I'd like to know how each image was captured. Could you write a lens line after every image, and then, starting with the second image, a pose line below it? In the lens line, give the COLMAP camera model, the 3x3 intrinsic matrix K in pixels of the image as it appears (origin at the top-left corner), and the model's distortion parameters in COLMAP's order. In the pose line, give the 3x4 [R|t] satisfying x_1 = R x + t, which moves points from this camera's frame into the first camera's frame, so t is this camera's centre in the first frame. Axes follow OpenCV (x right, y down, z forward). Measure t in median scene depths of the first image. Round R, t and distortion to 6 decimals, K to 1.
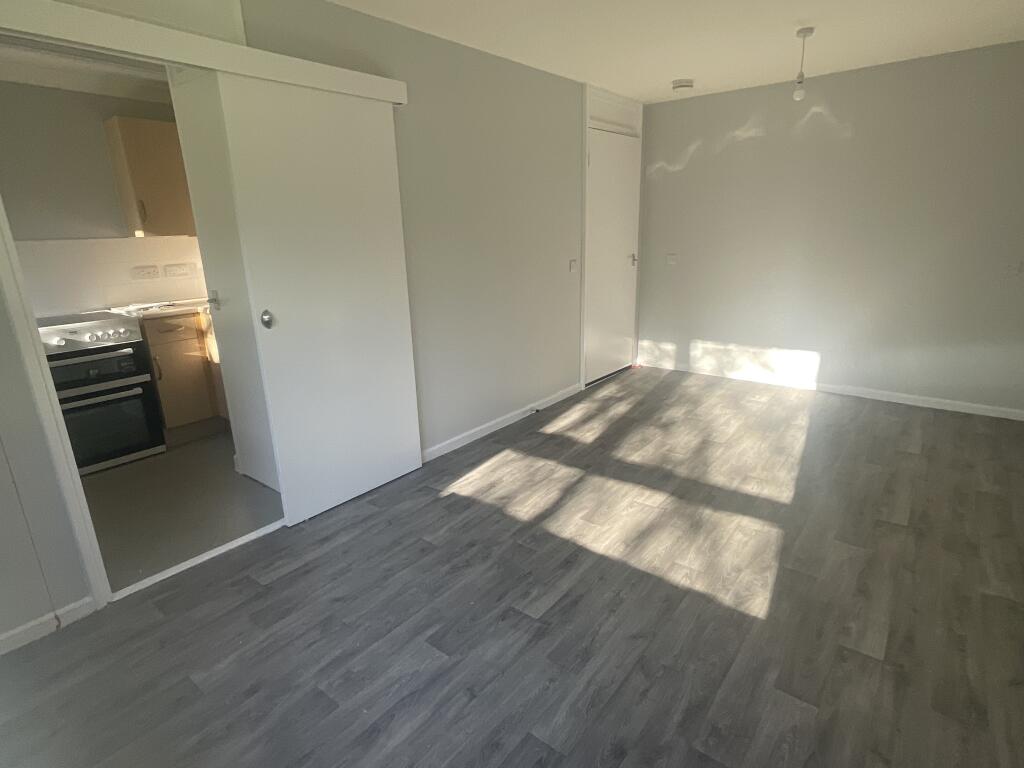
lens RADIAL K [[543.7, 0, 511.0], [0, 543.7, 389.2], [0, 0, 1]] dist [-0.004864, -0.000125]
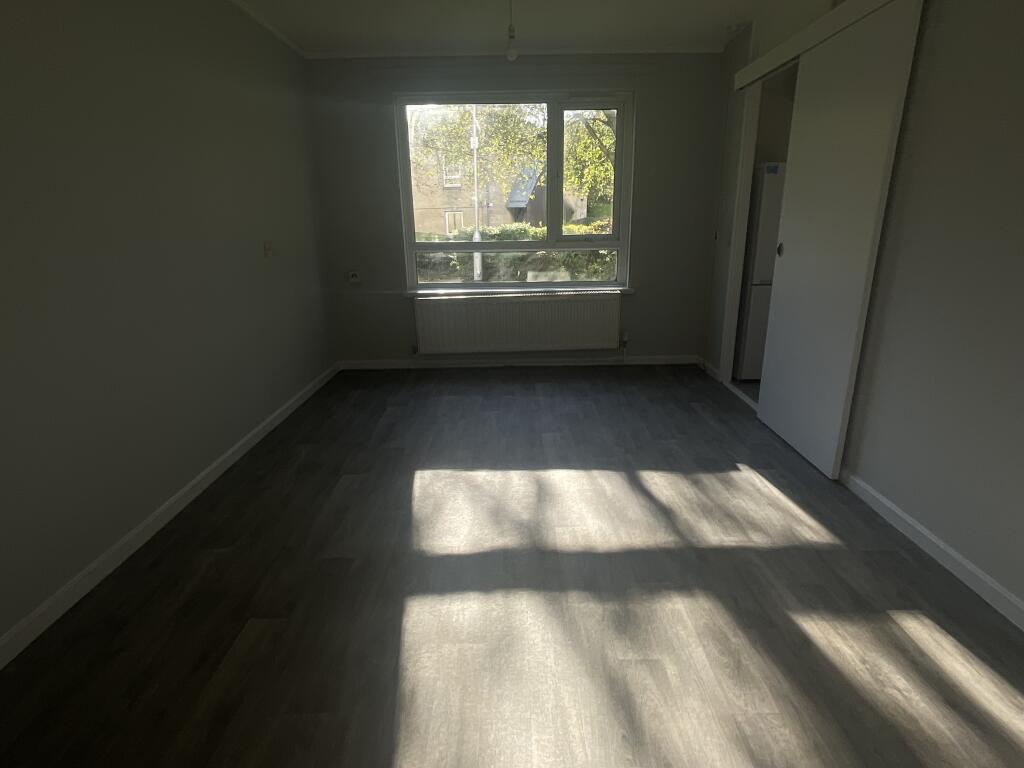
lens RADIAL K [[543.7, 0, 514.8], [0, 543.7, 383.1], [0, 0, 1]] dist [-0.004864, -0.000125]
pose [[-0.780745, 0.210519, -0.588319, 0.651085], [-0.152844, 0.848592, 0.506488, -0.315613], [0.605868, 0.485359, -0.630357, 1.201725]]
